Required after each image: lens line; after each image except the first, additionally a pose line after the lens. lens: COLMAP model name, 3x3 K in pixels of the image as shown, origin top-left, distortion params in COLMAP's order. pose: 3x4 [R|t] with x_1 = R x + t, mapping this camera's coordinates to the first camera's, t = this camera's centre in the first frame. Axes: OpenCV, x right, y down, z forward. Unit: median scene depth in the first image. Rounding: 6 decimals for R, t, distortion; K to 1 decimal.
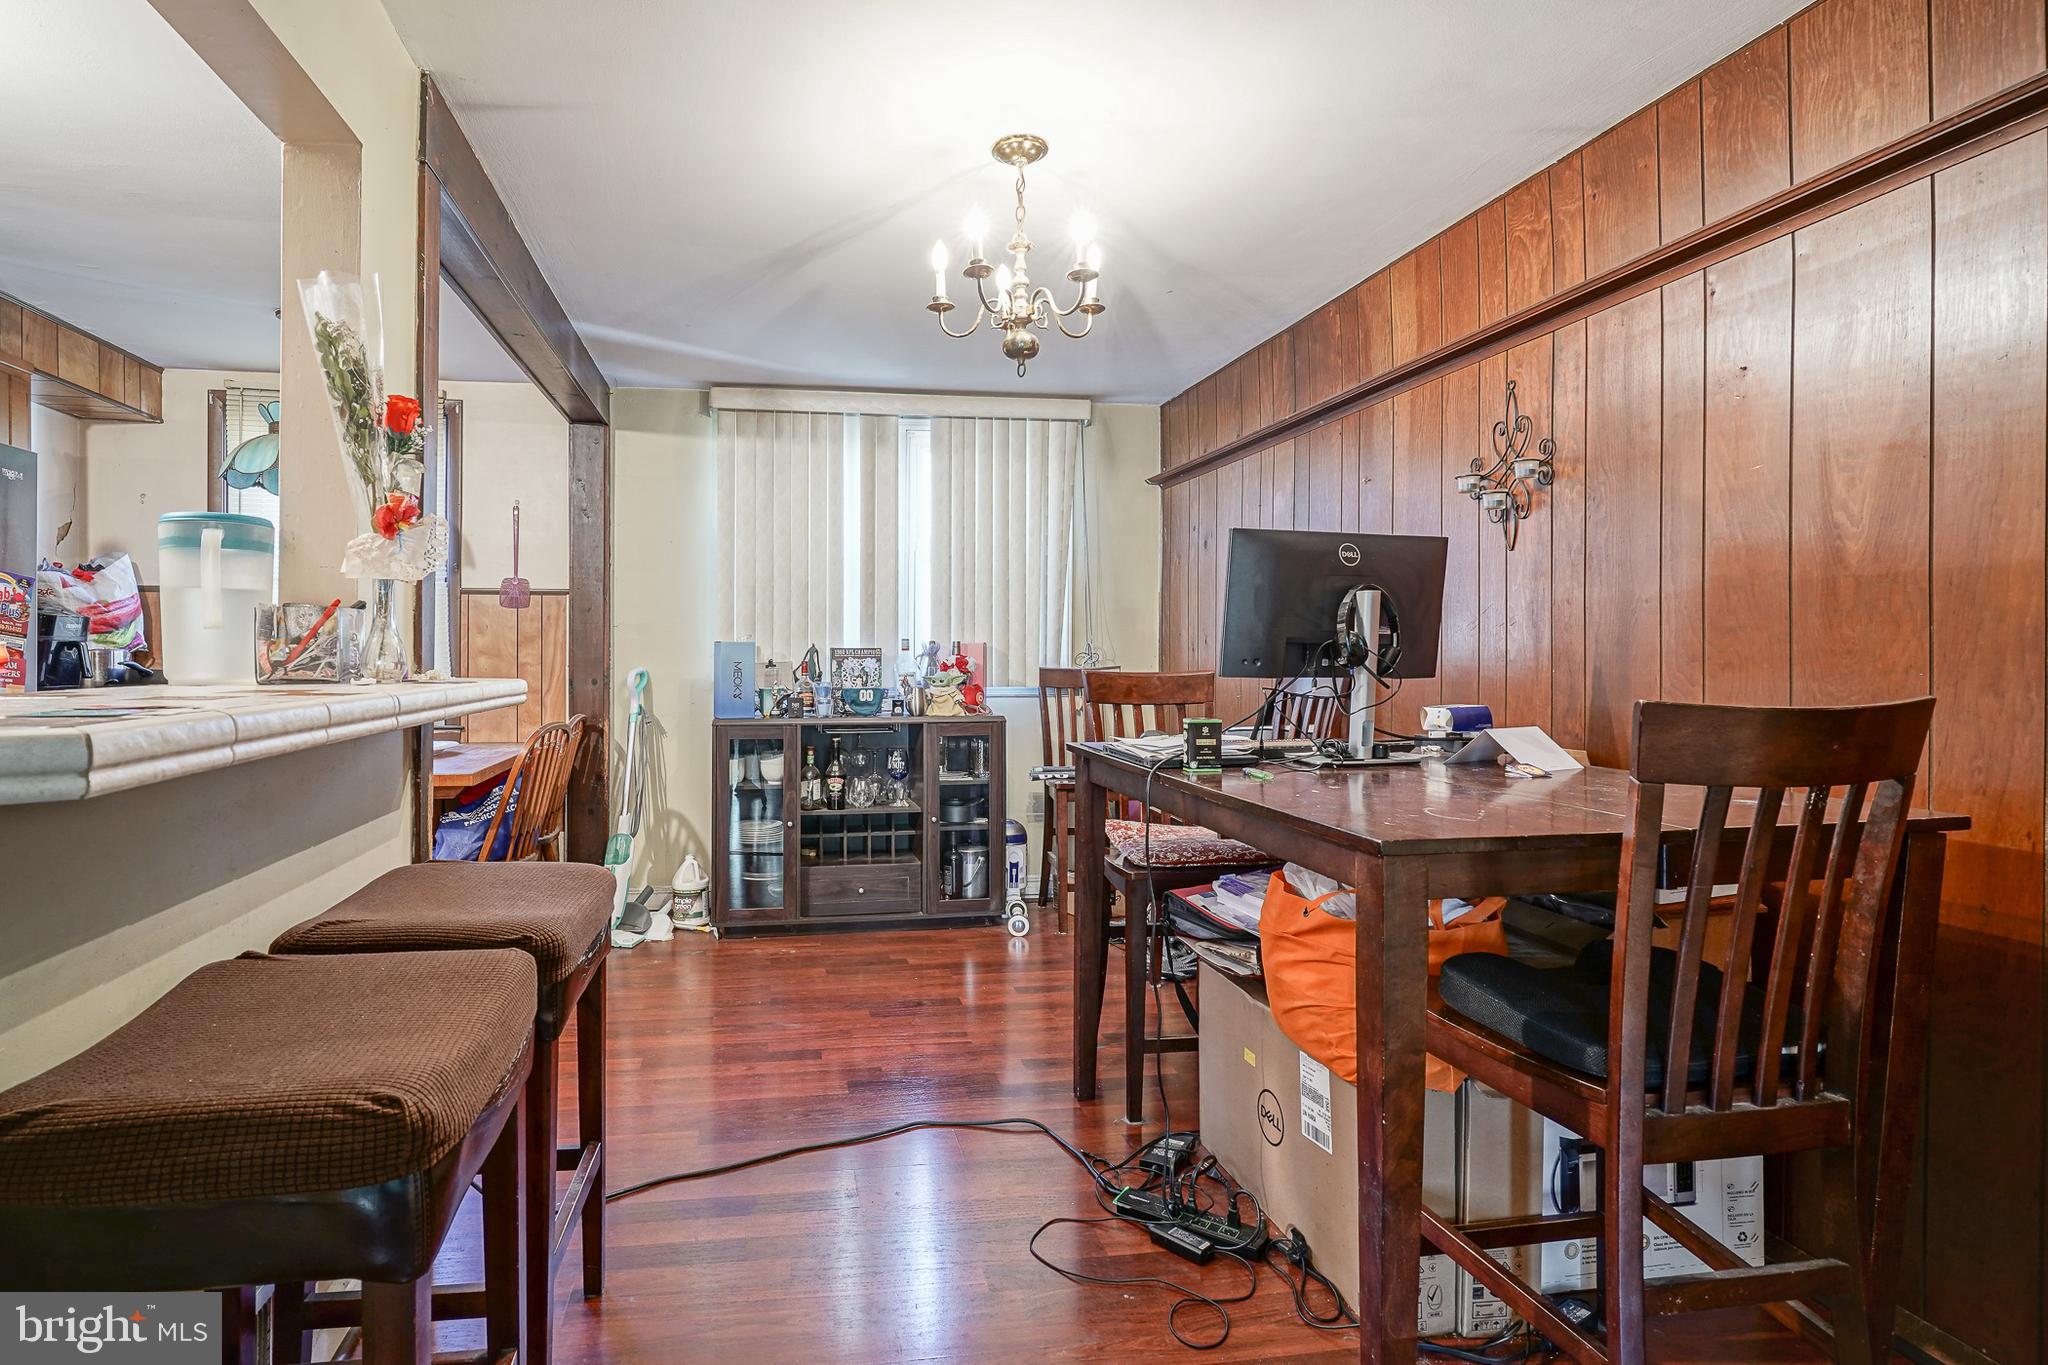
lens RADIAL K [[1053.4, 0, 933.4], [0, 1053.4, 650.7], [0, 0, 1]] dist [-0.004659, 0.000855]
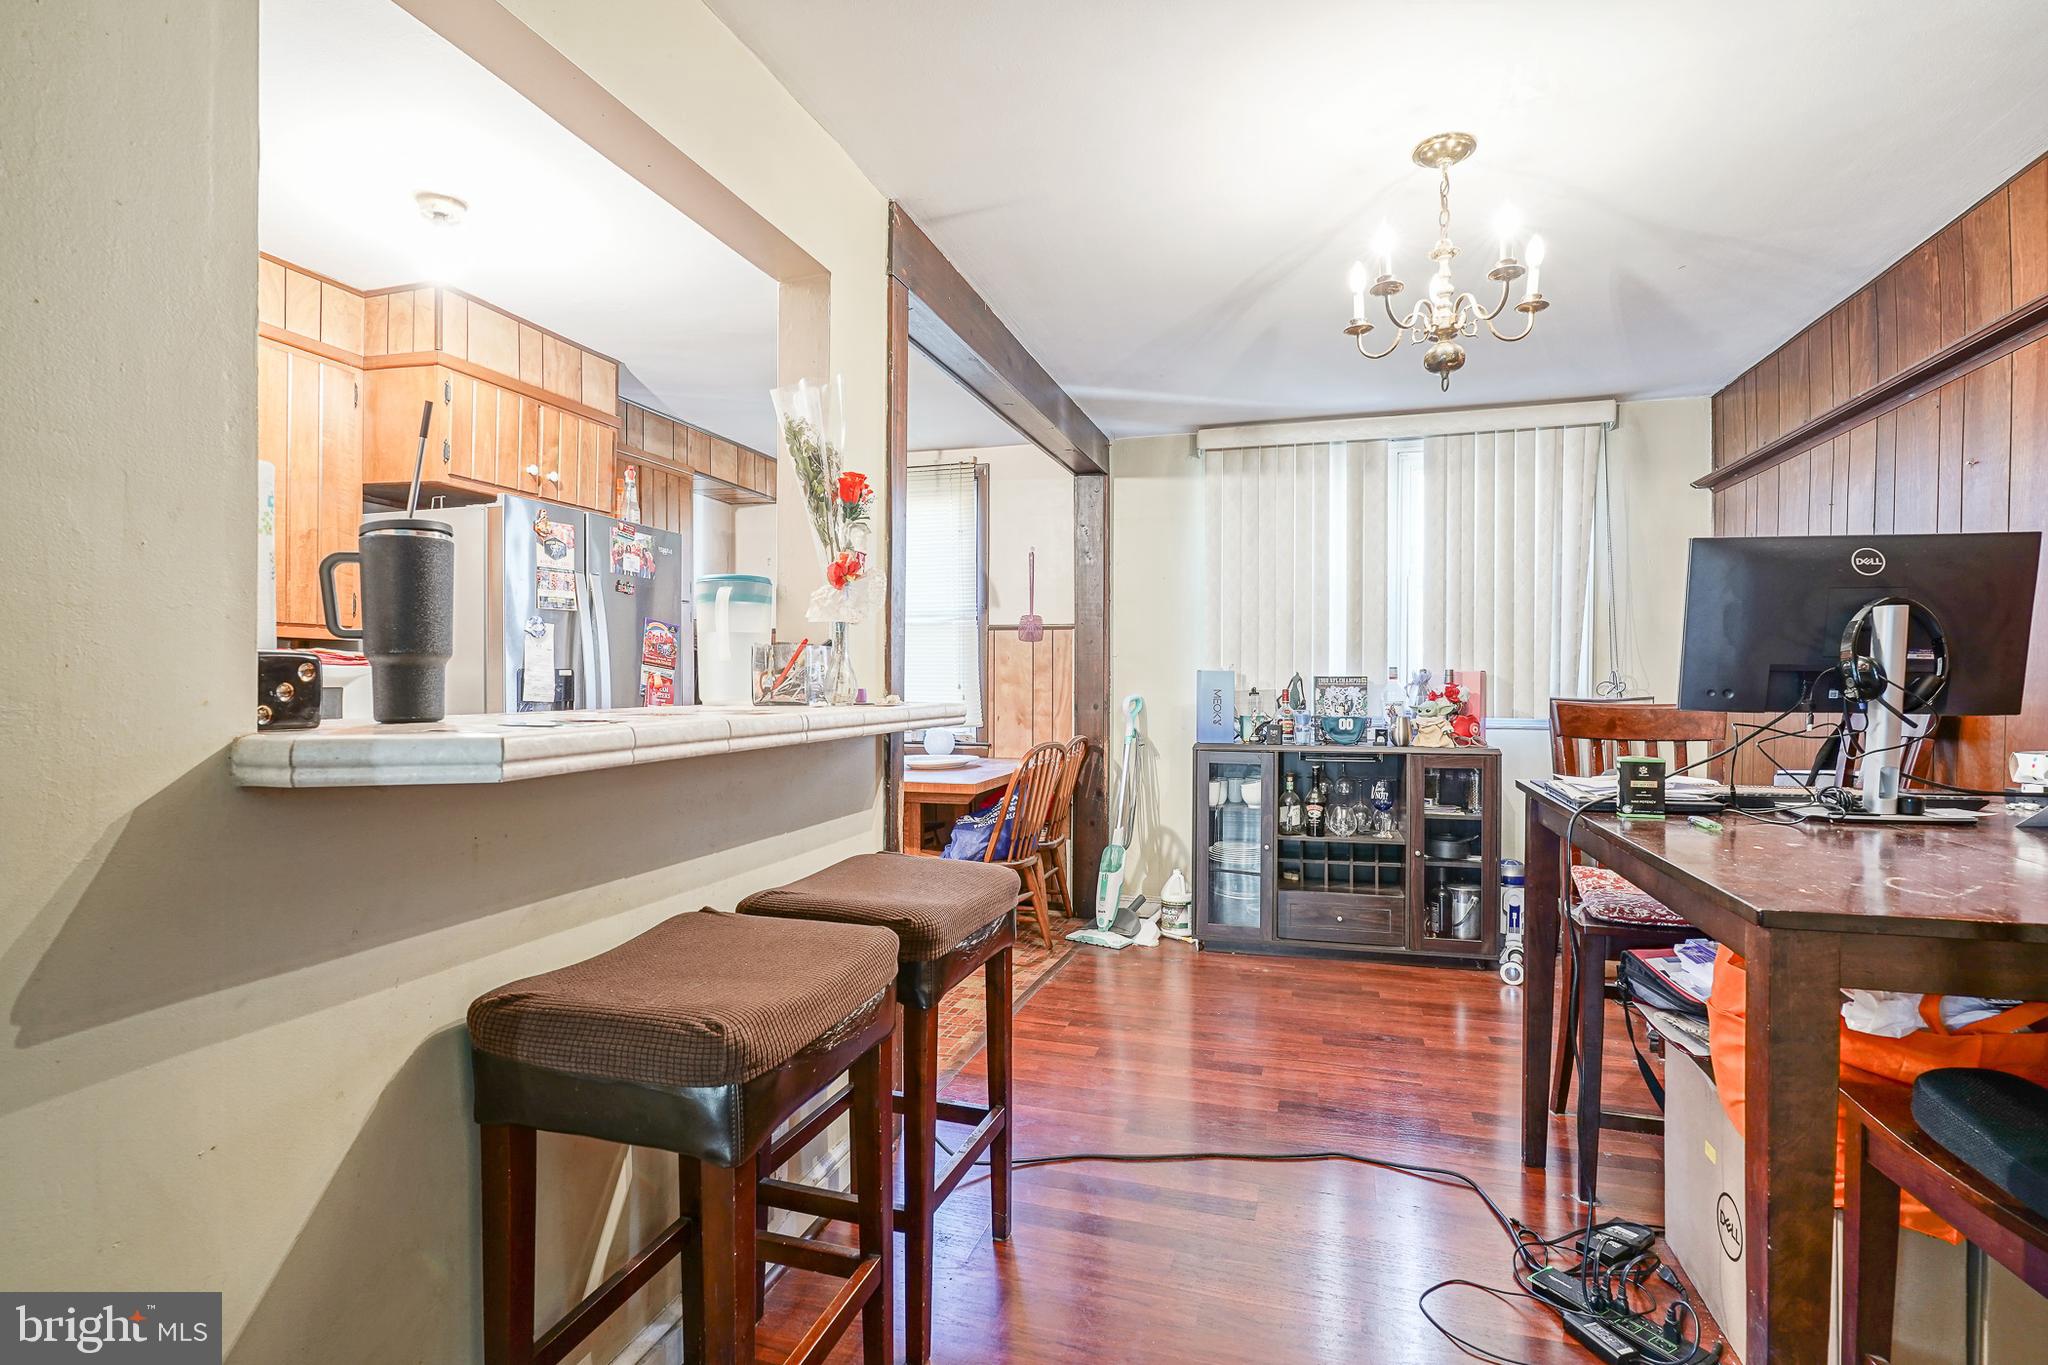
lens RADIAL K [[1008.9, 0, 1026.5], [0, 1008.9, 688.3], [0, 0, 1]] dist [-0.007250, 0.005247]
pose [[0.900734, 0.004474, -0.434348, 0.132751], [-0.000169, 0.999950, 0.009949, -0.001175], [0.434371, -0.008888, 0.900690, 0.016487]]
